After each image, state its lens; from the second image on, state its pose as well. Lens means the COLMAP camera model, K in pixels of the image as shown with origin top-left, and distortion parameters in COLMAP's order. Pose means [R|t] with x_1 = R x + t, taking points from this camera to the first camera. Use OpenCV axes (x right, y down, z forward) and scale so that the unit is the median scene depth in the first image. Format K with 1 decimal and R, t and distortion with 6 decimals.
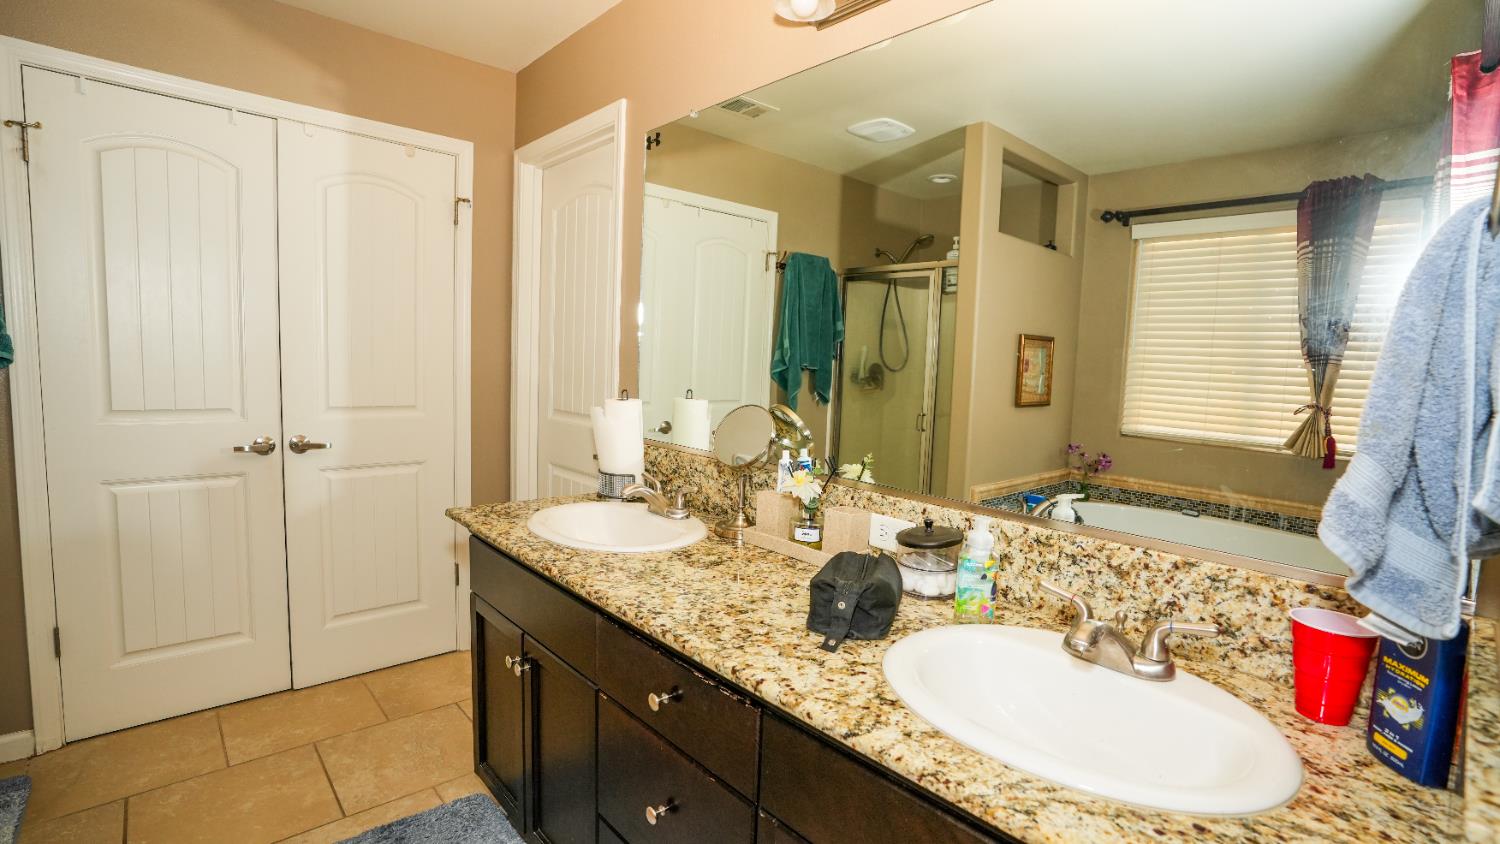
lens RADIAL K [[689.9, 0, 745.3], [0, 689.9, 423.5], [0, 0, 1]] dist [-0.072003, 0.027802]
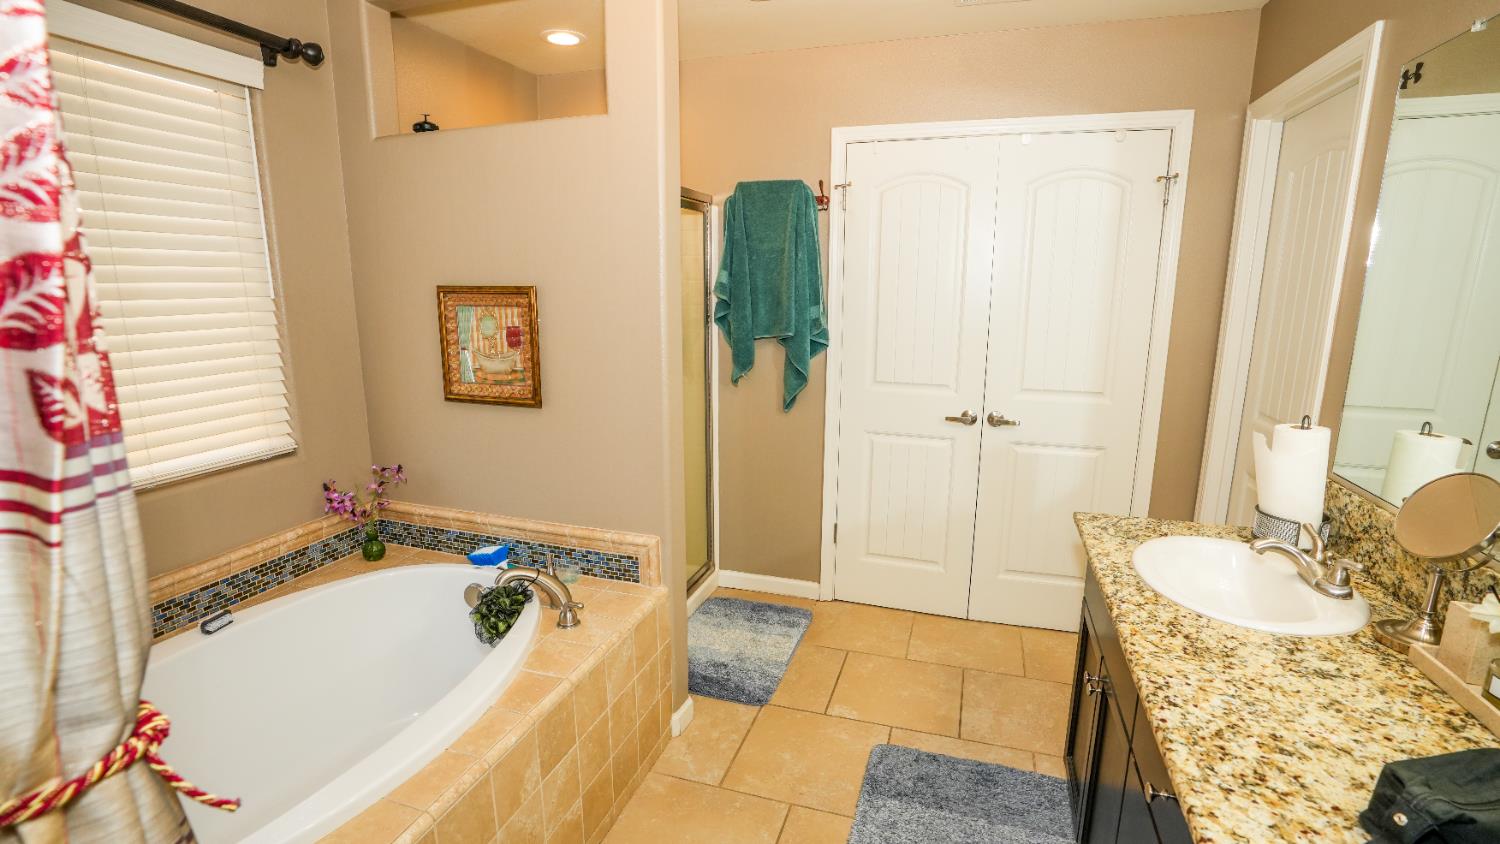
lens RADIAL K [[689.9, 0, 745.3], [0, 689.9, 423.5], [0, 0, 1]] dist [-0.072003, 0.027802]
pose [[0.498114, 0.134150, -0.856672, 0.187244], [-0.064650, 0.990956, 0.117587, -0.100123], [0.864698, -0.003187, 0.502282, 0.042942]]
